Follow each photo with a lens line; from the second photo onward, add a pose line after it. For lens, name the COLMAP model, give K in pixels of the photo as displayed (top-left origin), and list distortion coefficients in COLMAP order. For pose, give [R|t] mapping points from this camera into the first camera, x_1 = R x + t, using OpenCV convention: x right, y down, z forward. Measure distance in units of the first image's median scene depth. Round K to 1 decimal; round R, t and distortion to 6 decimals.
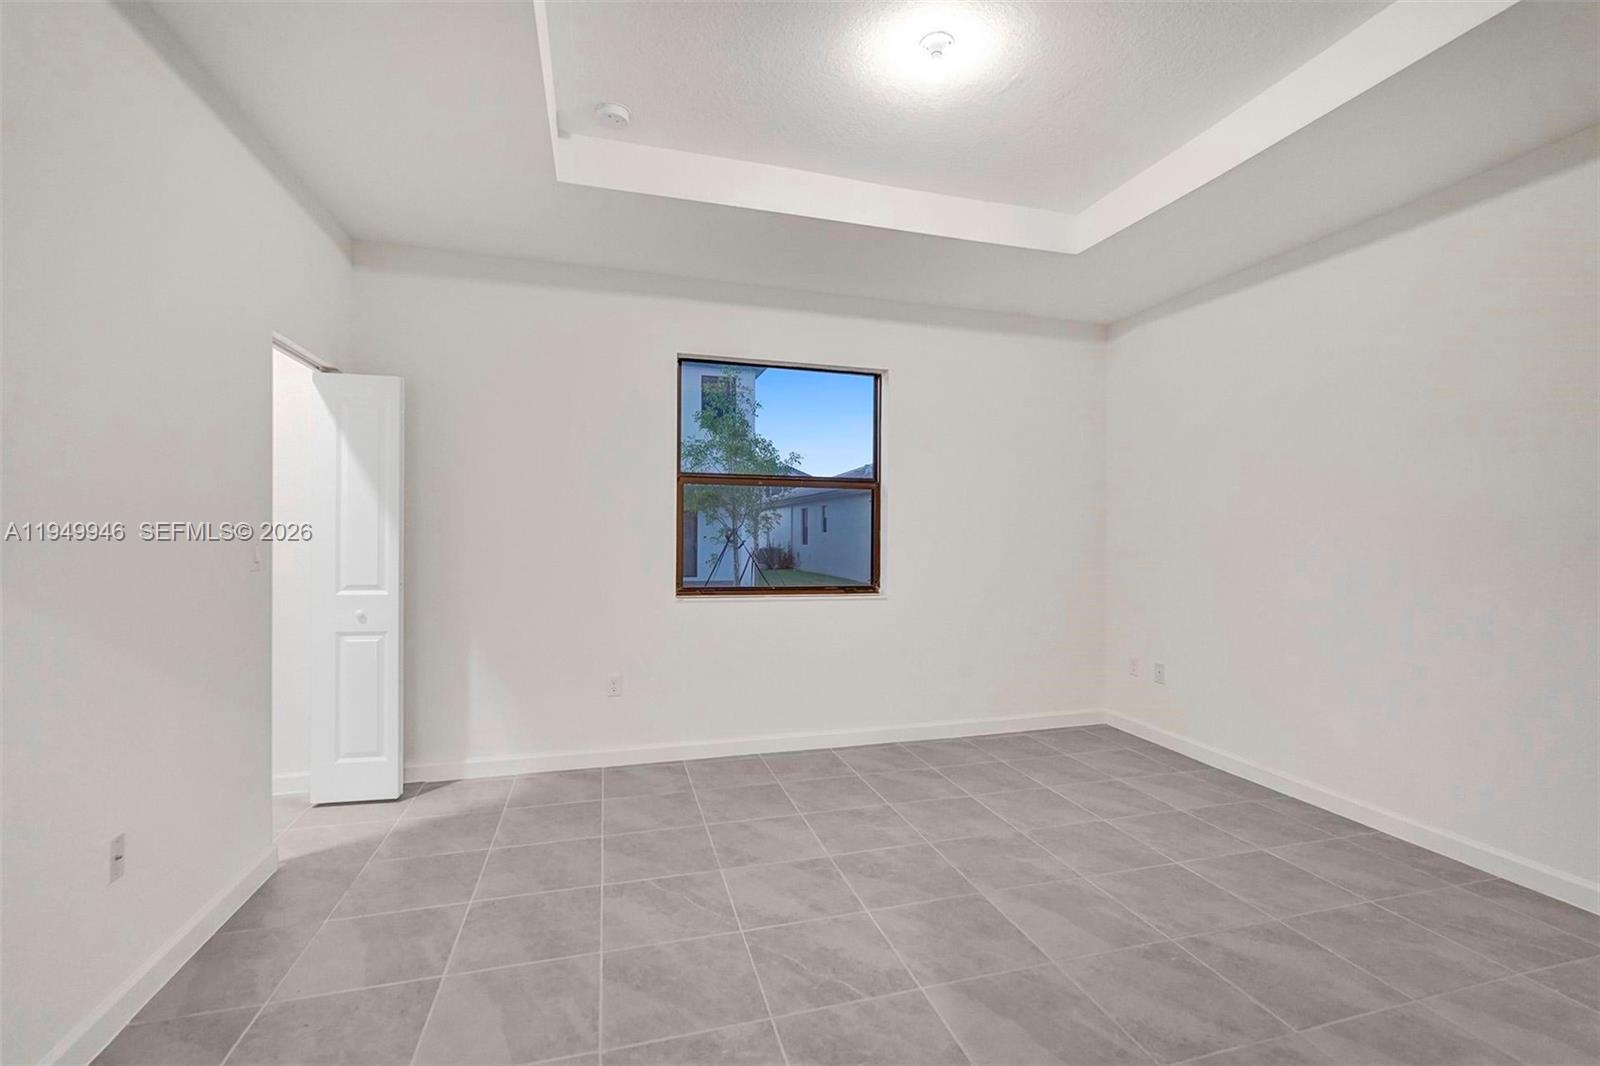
lens RADIAL K [[810.2, 0, 800.0], [0, 810.2, 533.0], [0, 0, 1]] dist [0.002767, 0.000504]
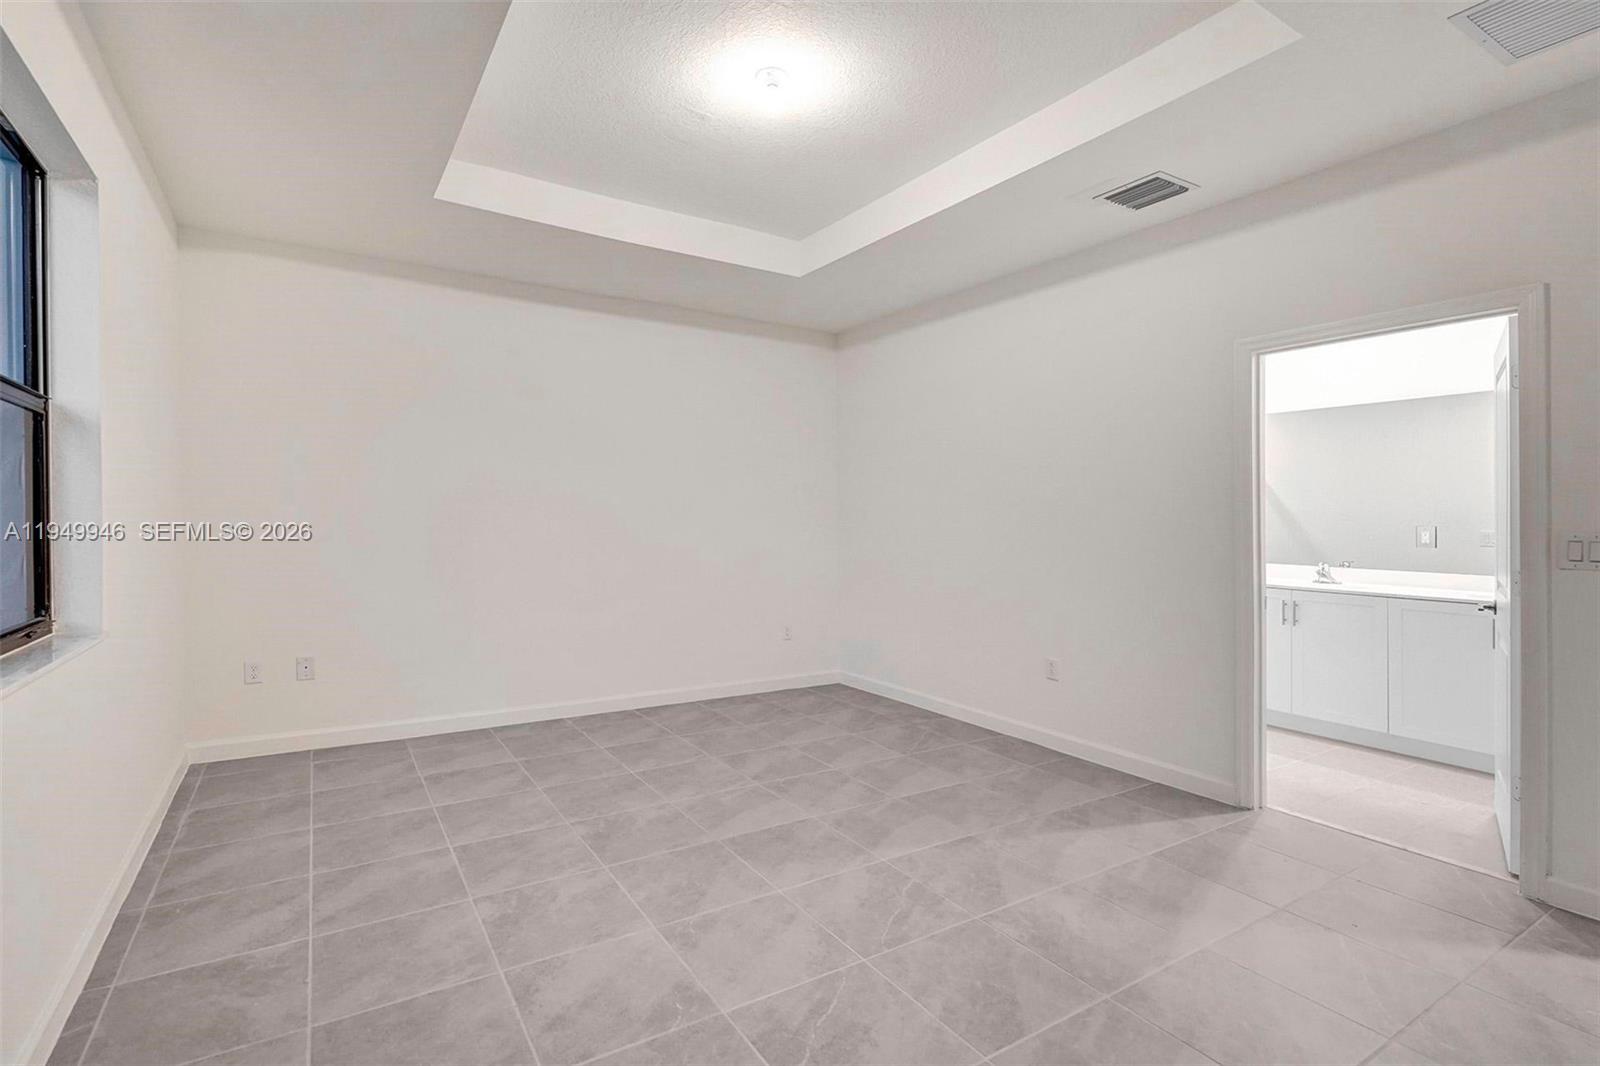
lens RADIAL K [[698.5, 0, 800.0], [0, 698.5, 533.0], [0, 0, 1]] dist [0.001039, 0.000256]
pose [[-0.312413, -0.029927, 0.949475, -0.623593], [-0.012774, 0.999546, 0.027302, 0.000992], [-0.949860, -0.003599, -0.312653, 1.065877]]
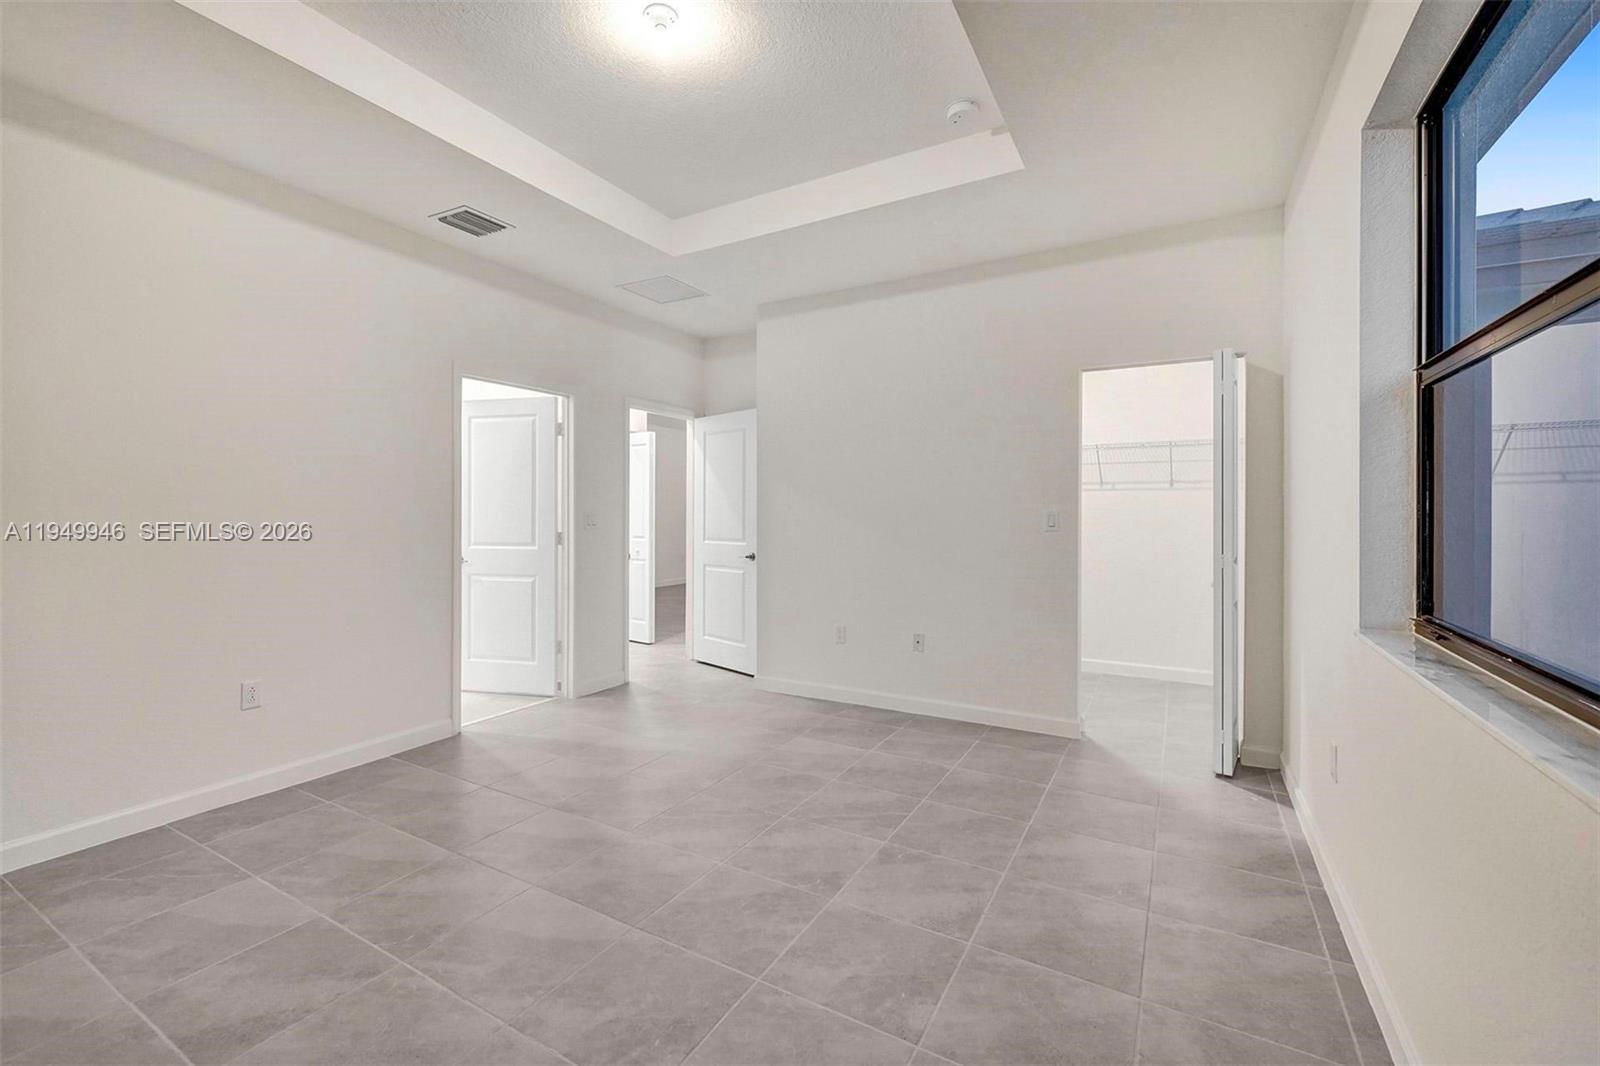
lens RADIAL K [[655.8, 0, 789.8], [0, 655.8, 516.6], [0, 0, 1]] dist [-0.001051, 0.000057]
pose [[-0.737506, -0.007280, -0.675301, 0.503465], [-0.007642, 0.999968, -0.002434, 0.020820], [0.675297, 0.003366, -0.737538, 1.432830]]
